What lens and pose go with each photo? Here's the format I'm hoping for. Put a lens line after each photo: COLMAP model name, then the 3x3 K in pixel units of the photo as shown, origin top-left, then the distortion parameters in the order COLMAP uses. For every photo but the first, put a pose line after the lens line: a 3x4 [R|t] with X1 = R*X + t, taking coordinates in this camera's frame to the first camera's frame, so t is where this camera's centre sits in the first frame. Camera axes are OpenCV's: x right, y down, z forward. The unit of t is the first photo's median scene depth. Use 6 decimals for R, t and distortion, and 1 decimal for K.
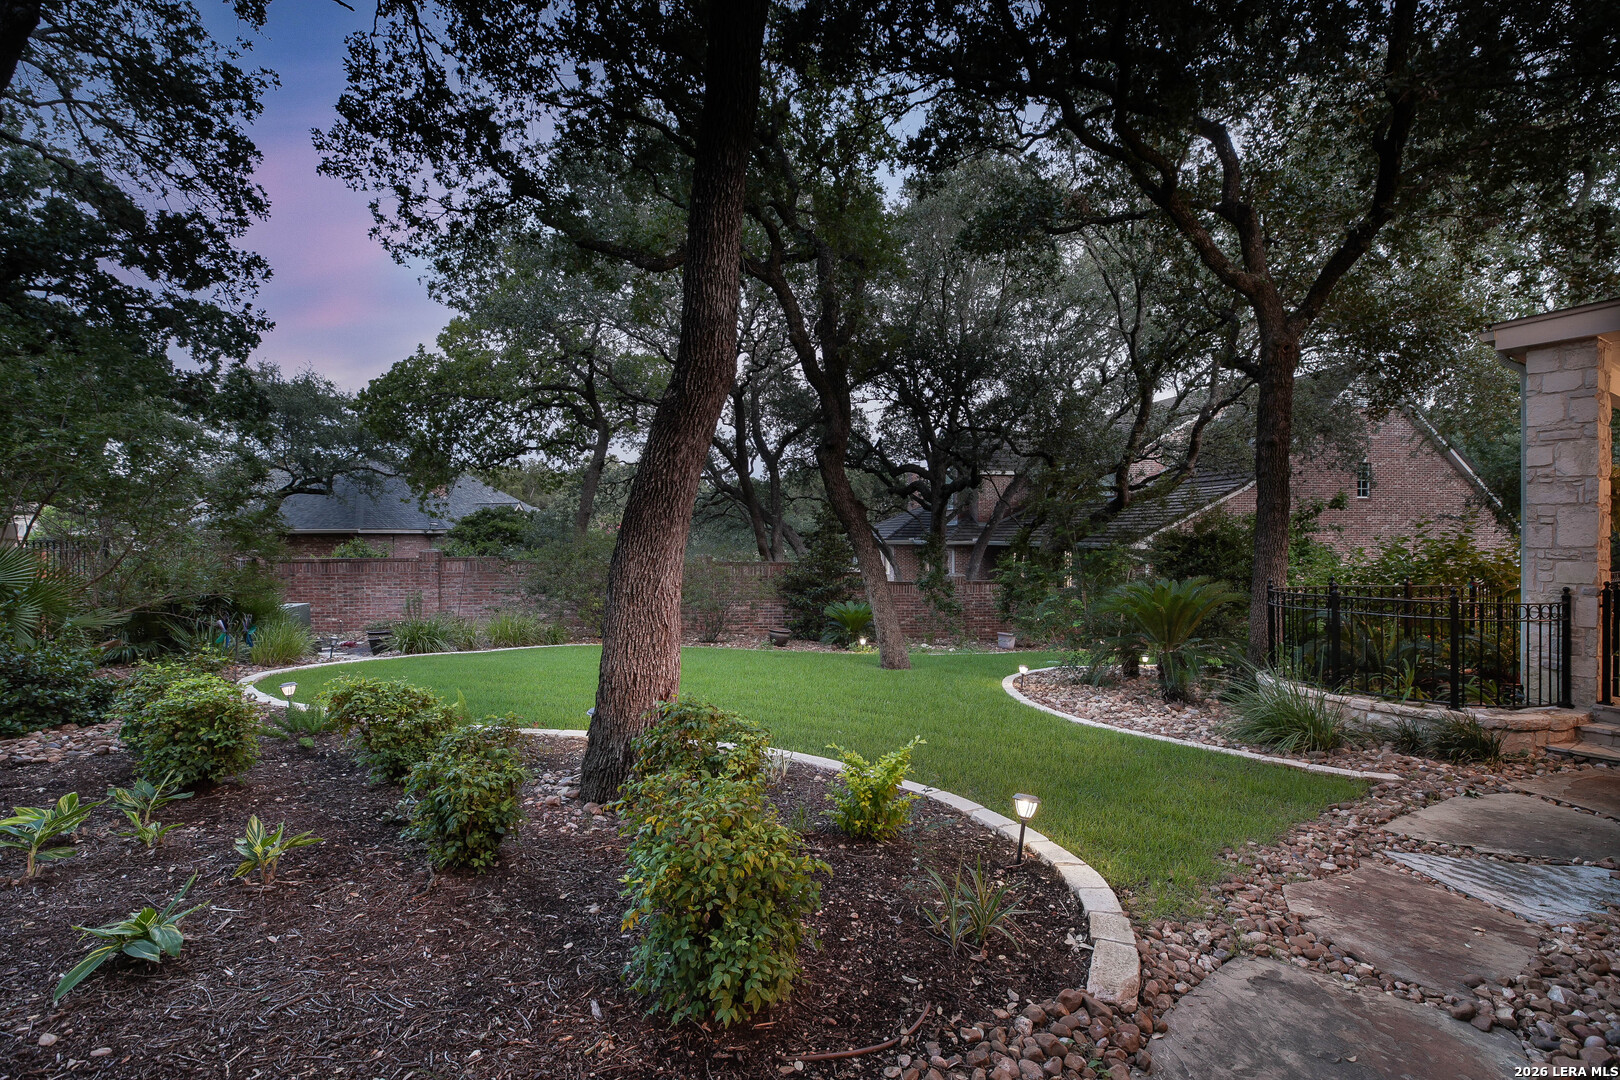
lens RADIAL K [[755.9, 0, 807.8], [0, 755.9, 535.1], [0, 0, 1]] dist [-0.017564, 0.000489]
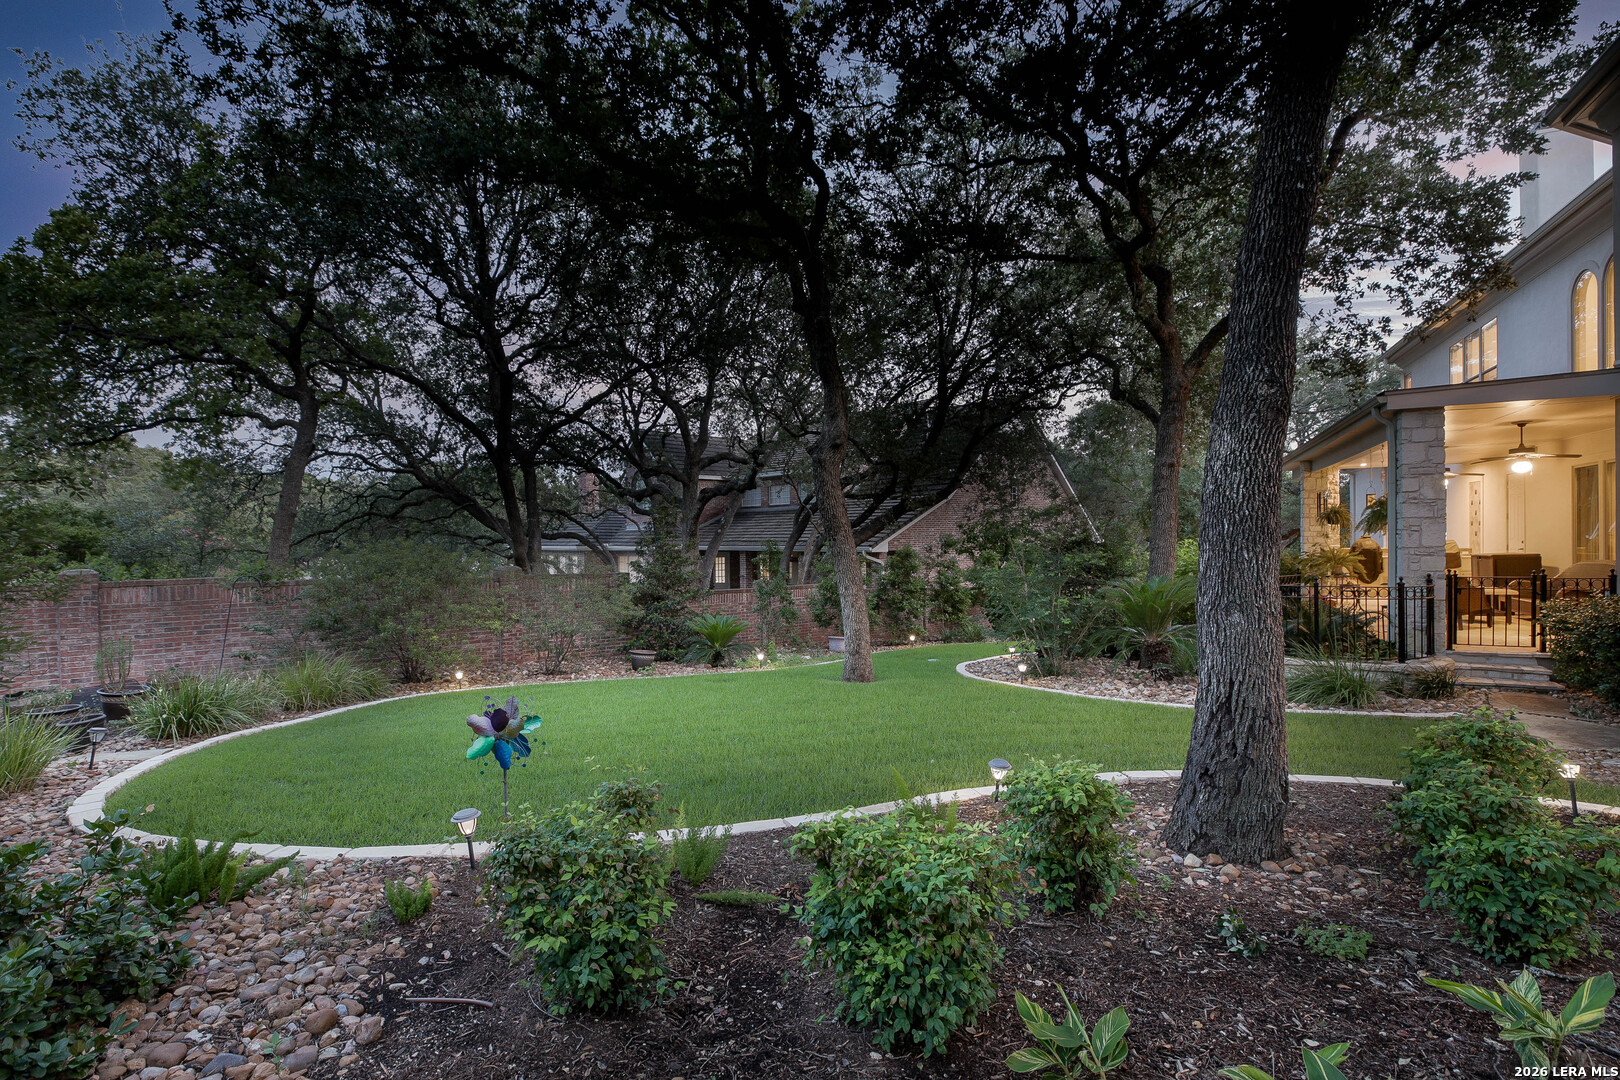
lens RADIAL K [[755.9, 0, 809.3], [0, 755.9, 541.2], [0, 0, 1]] dist [-0.017564, 0.000489]
pose [[0.843991, -0.005491, 0.536329, -0.462281], [0.005820, 0.999982, 0.001079, -0.002236], [-0.536325, 0.002211, 0.844009, 0.225455]]
